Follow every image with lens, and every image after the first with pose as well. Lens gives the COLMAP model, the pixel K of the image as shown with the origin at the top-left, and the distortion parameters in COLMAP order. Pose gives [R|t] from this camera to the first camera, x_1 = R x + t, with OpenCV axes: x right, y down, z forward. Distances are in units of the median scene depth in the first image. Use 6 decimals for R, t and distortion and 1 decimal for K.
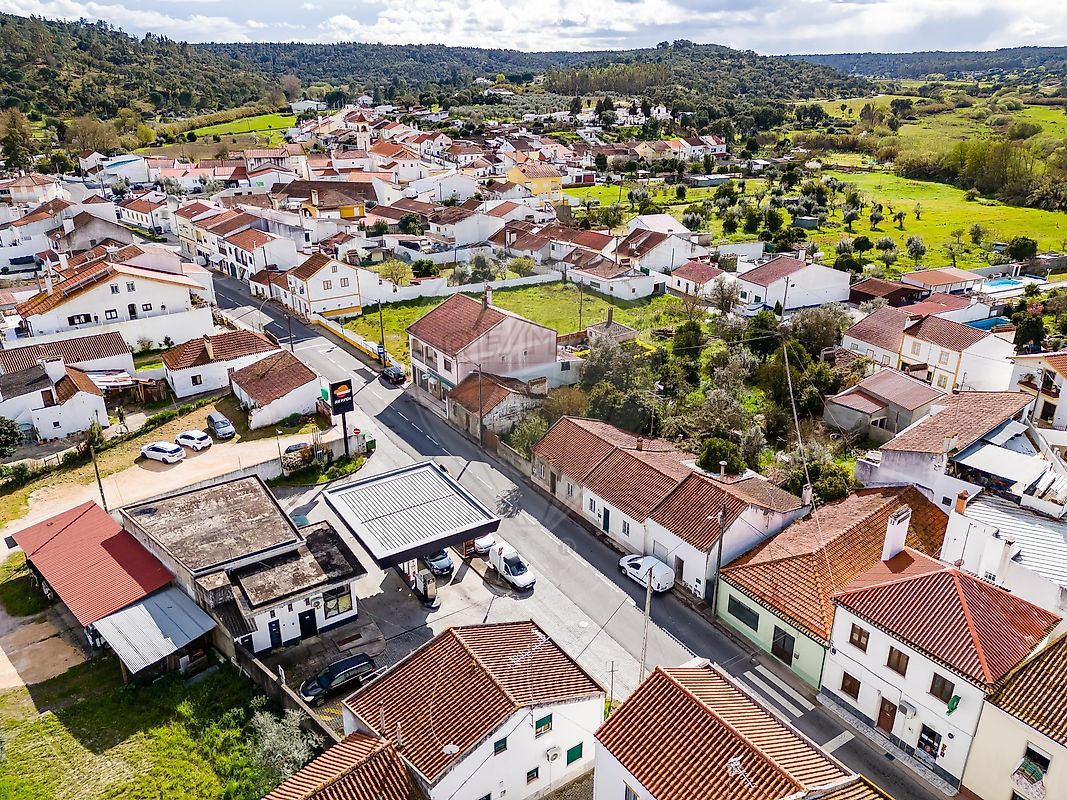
lens RADIAL K [[780.4, 0, 533.5], [0, 780.4, 400.0], [0, 0, 1]] dist [0.071244, -0.056770]
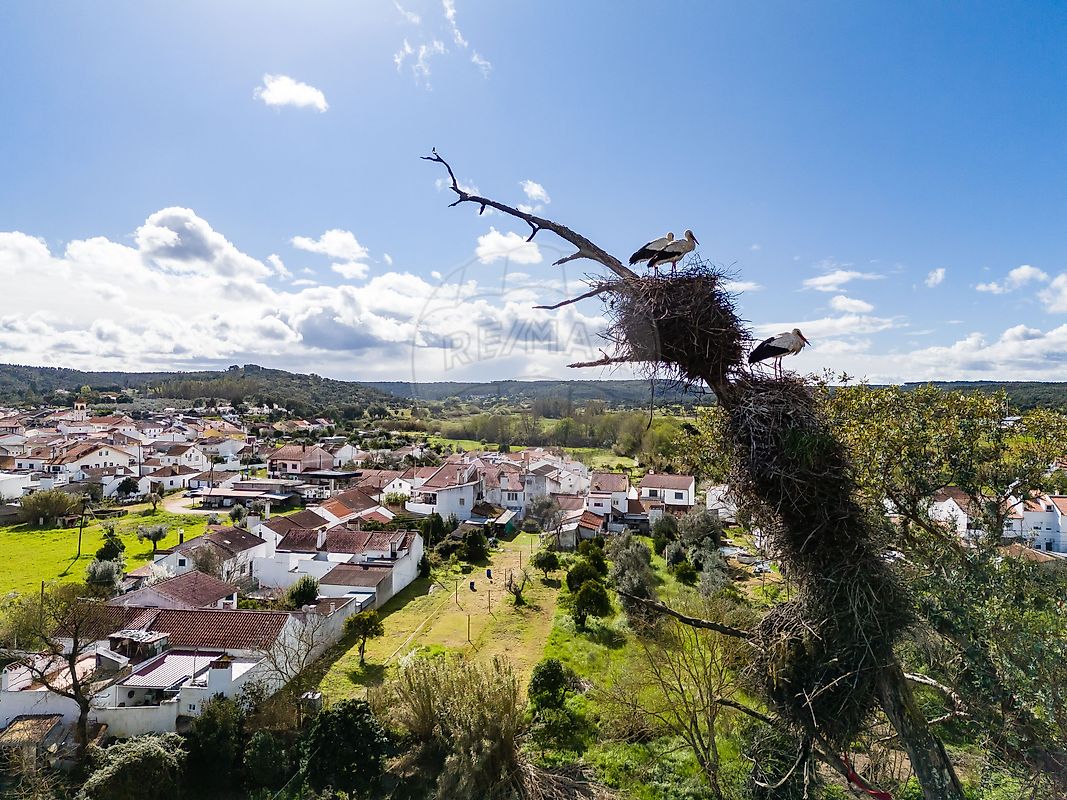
lens RADIAL K [[780.4, 0, 533.5], [0, 780.4, 400.0], [0, 0, 1]] dist [0.071244, -0.056770]
pose [[0.857240, 0.005803, 0.514884, -0.236116], [0.189843, 0.925933, -0.326508, 0.226405], [-0.478643, 0.377643, 0.792645, -0.442138]]
